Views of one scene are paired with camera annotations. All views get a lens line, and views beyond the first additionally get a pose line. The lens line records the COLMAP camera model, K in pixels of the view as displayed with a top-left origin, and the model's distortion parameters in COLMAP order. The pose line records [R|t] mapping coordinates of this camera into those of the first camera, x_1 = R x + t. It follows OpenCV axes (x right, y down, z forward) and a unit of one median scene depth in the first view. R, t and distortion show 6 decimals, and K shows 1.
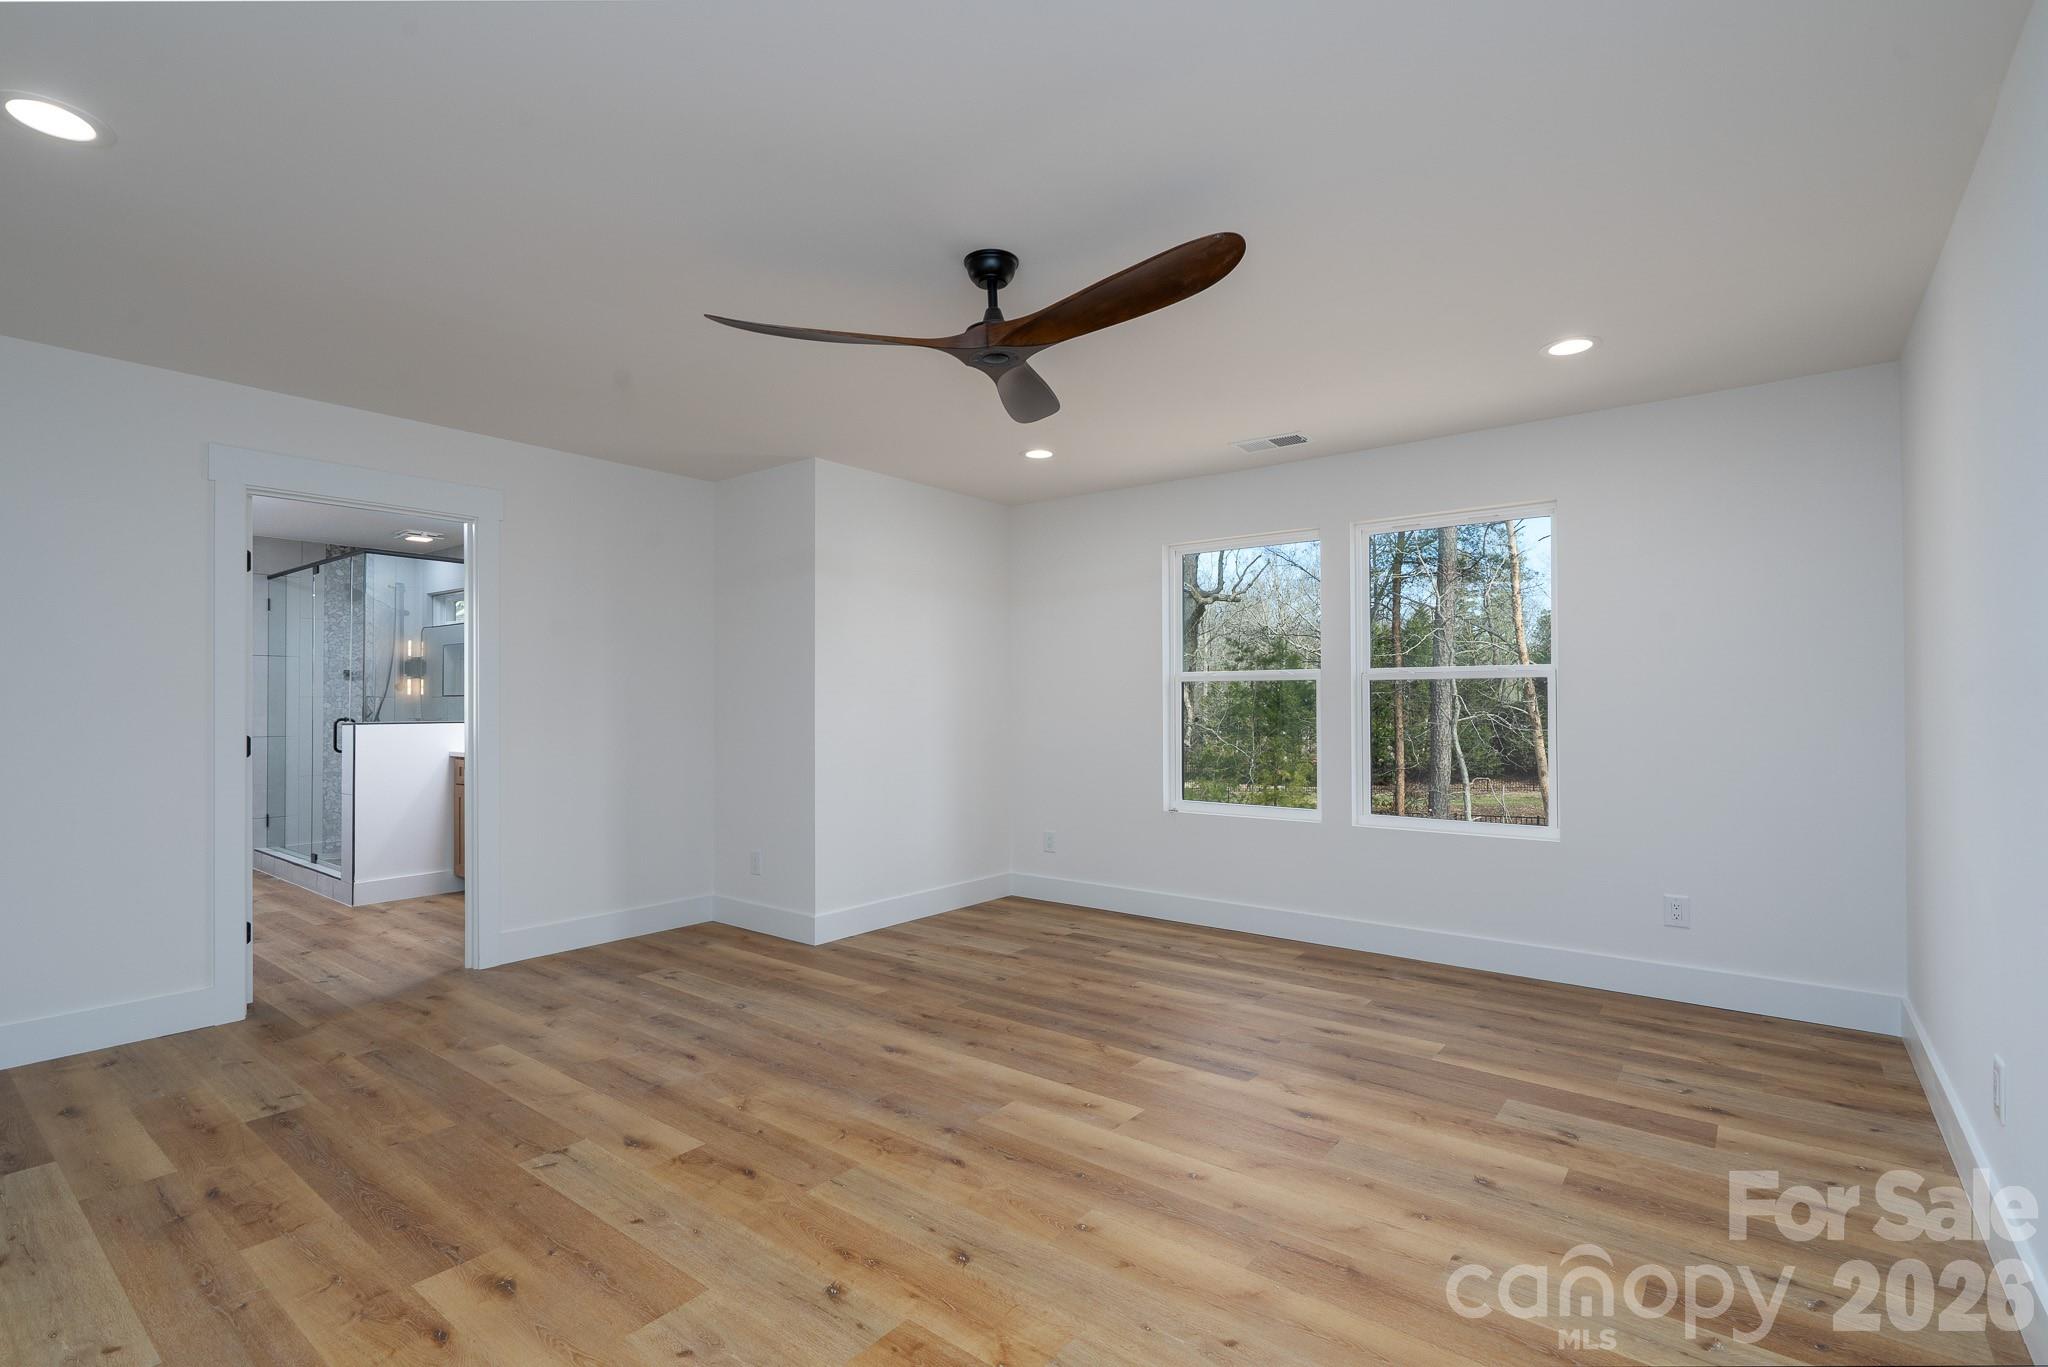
lens RADIAL K [[942.7, 0, 1021.3], [0, 942.7, 687.5], [0, 0, 1]] dist [-0.002704, 0.000231]
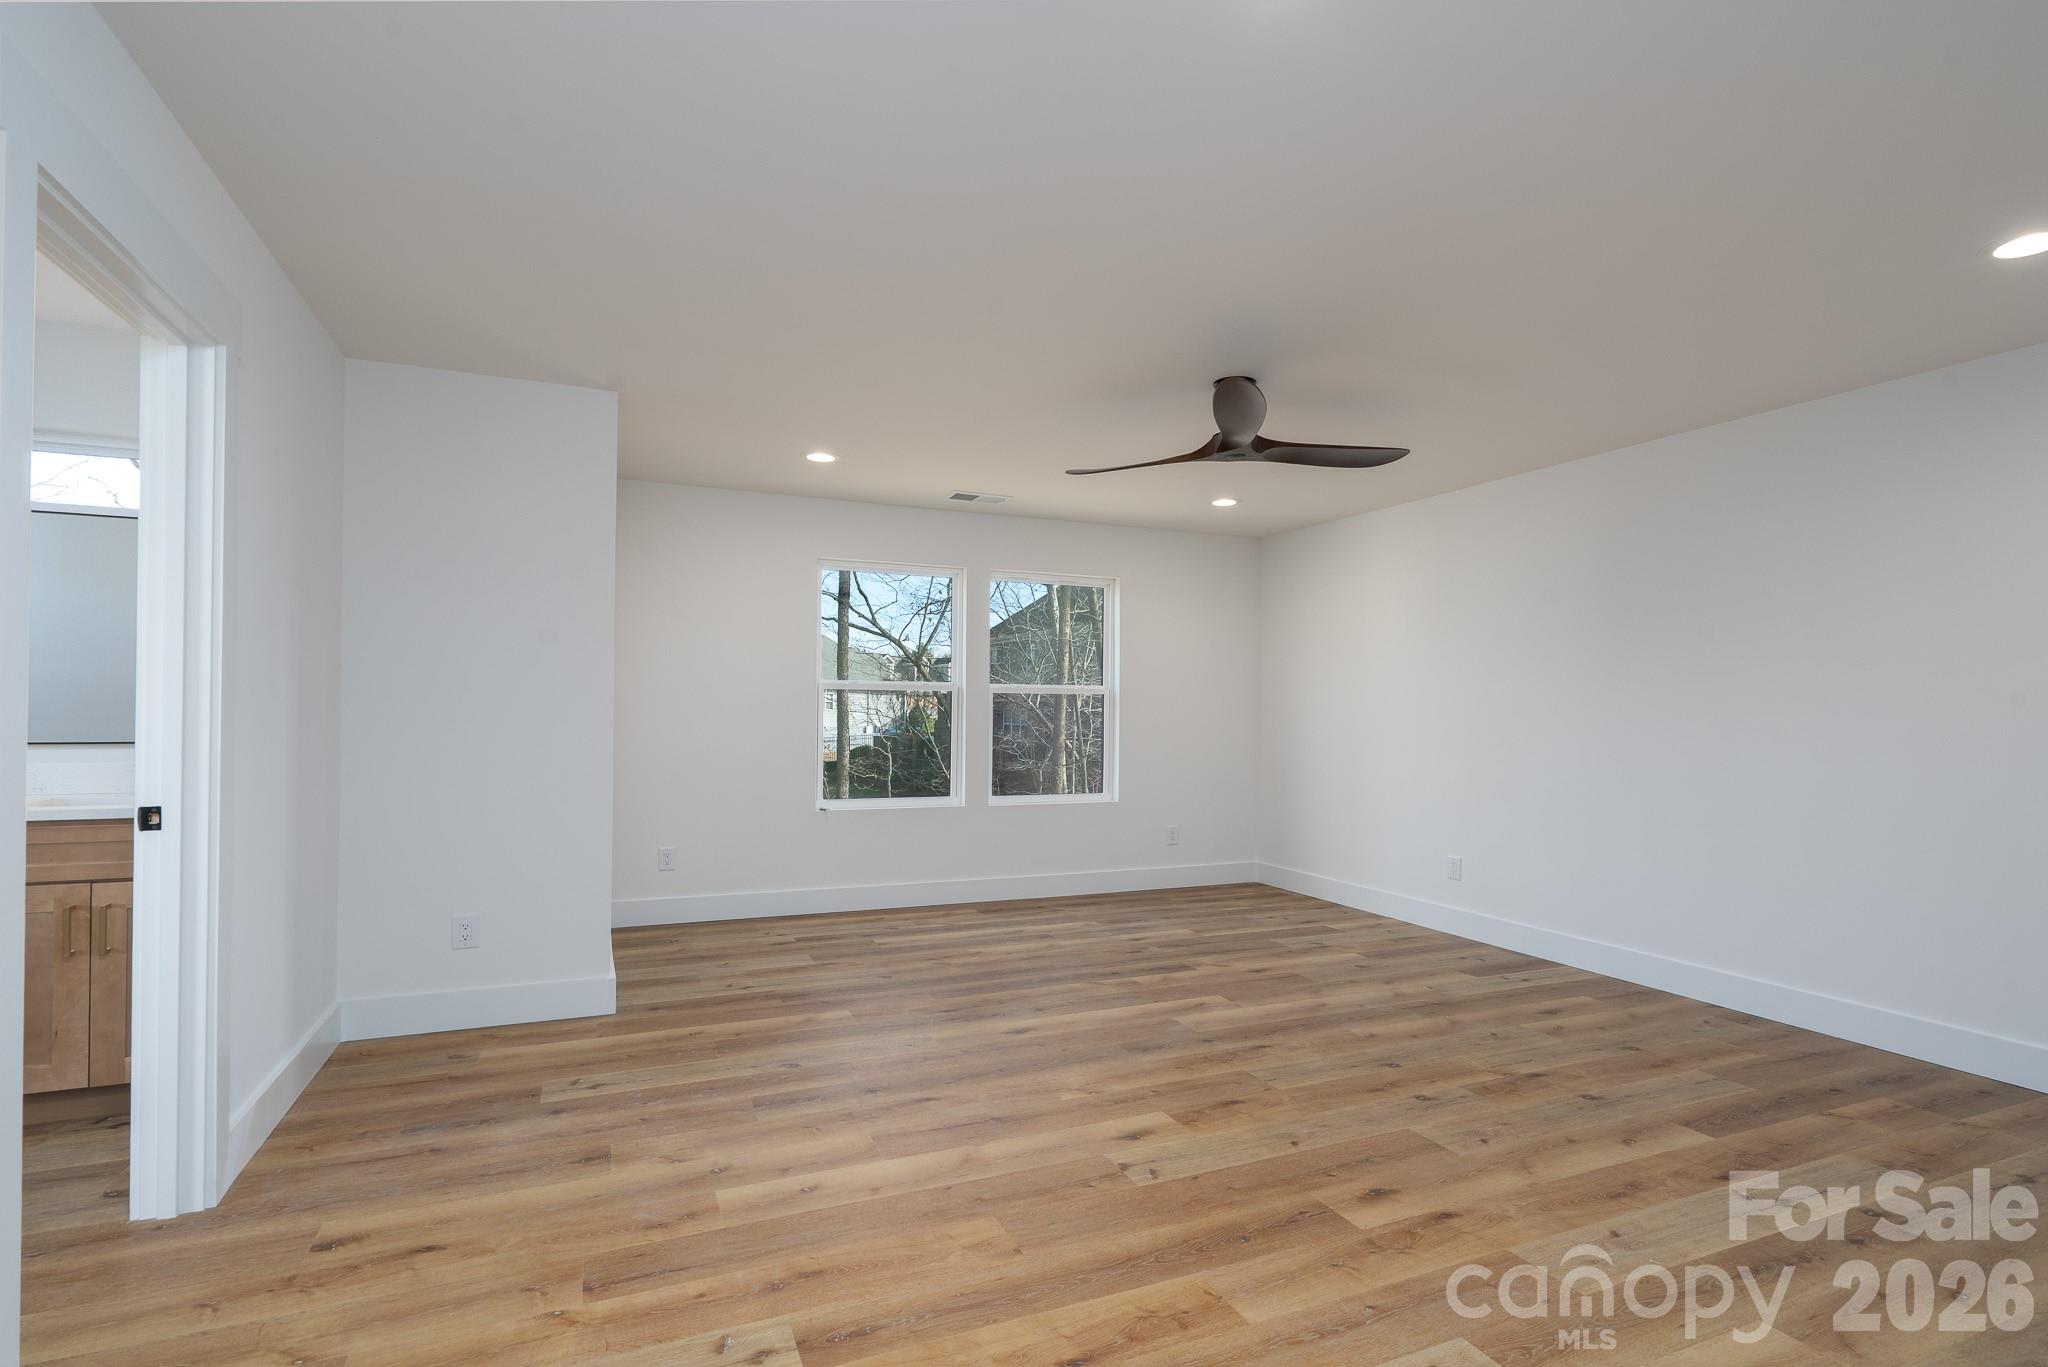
lens RADIAL K [[1008.4, 0, 1015.9], [0, 1008.4, 703.5], [0, 0, 1]] dist [-0.004487, 0.000220]
pose [[0.473478, 0.011595, 0.880729, -1.090927], [-0.025597, 0.999672, 0.000600, 0.024229], [-0.880434, -0.022828, 0.473619, 0.478726]]
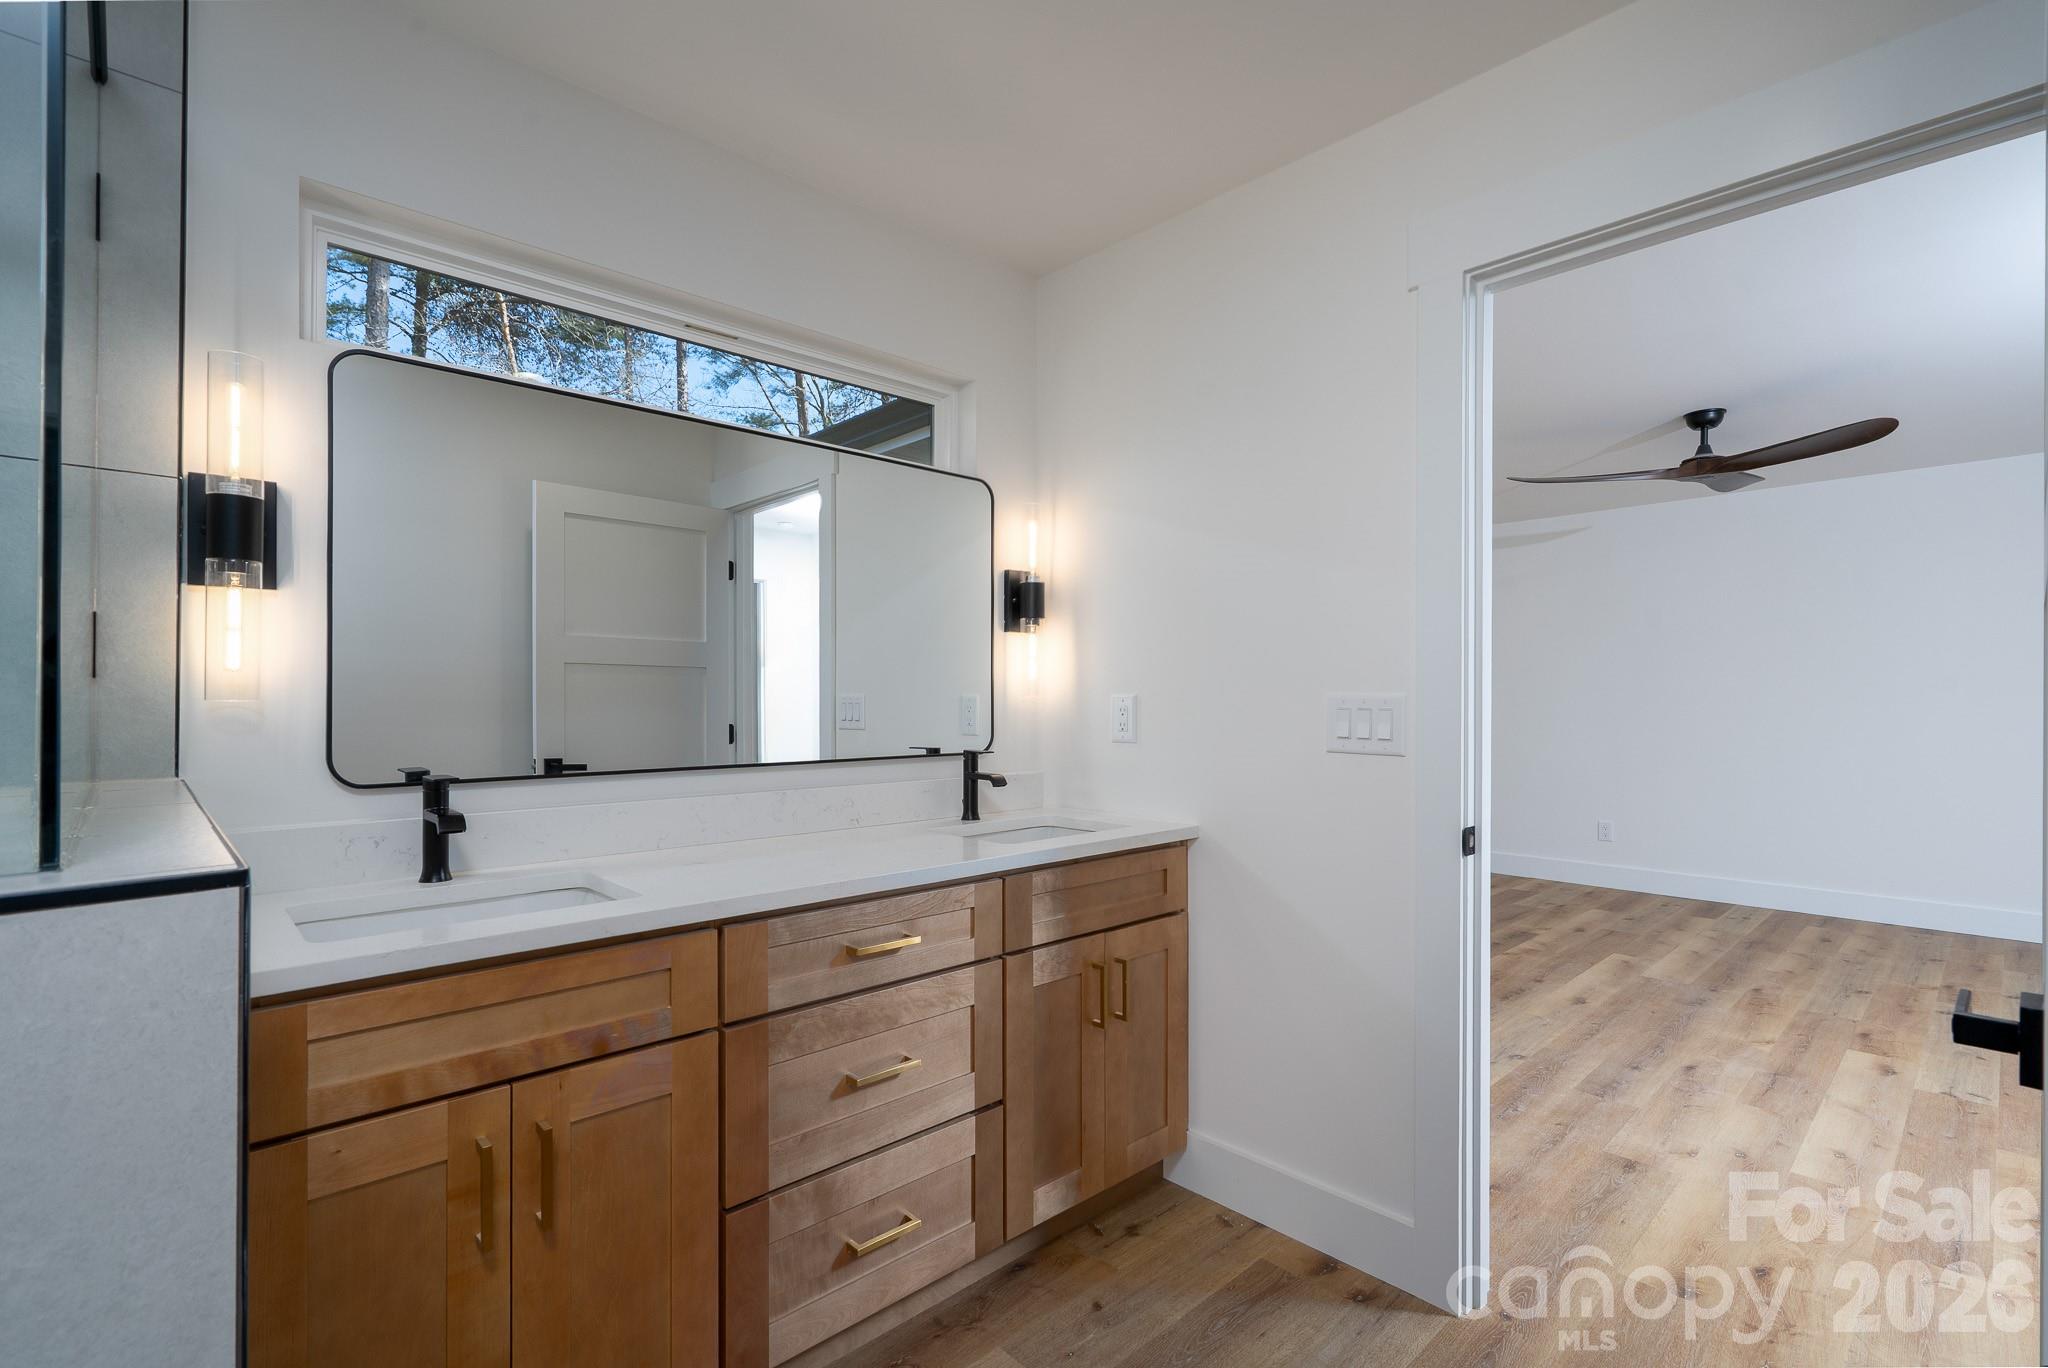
lens RADIAL K [[951.6, 0, 1005.8], [0, 951.6, 693.5], [0, 0, 1]] dist [-0.001220, -0.001411]
pose [[0.152296, 0.008794, 0.988296, -1.373805], [-0.016273, 0.999847, -0.006389, 0.024387], [-0.988201, -0.015110, 0.152416, 1.494496]]
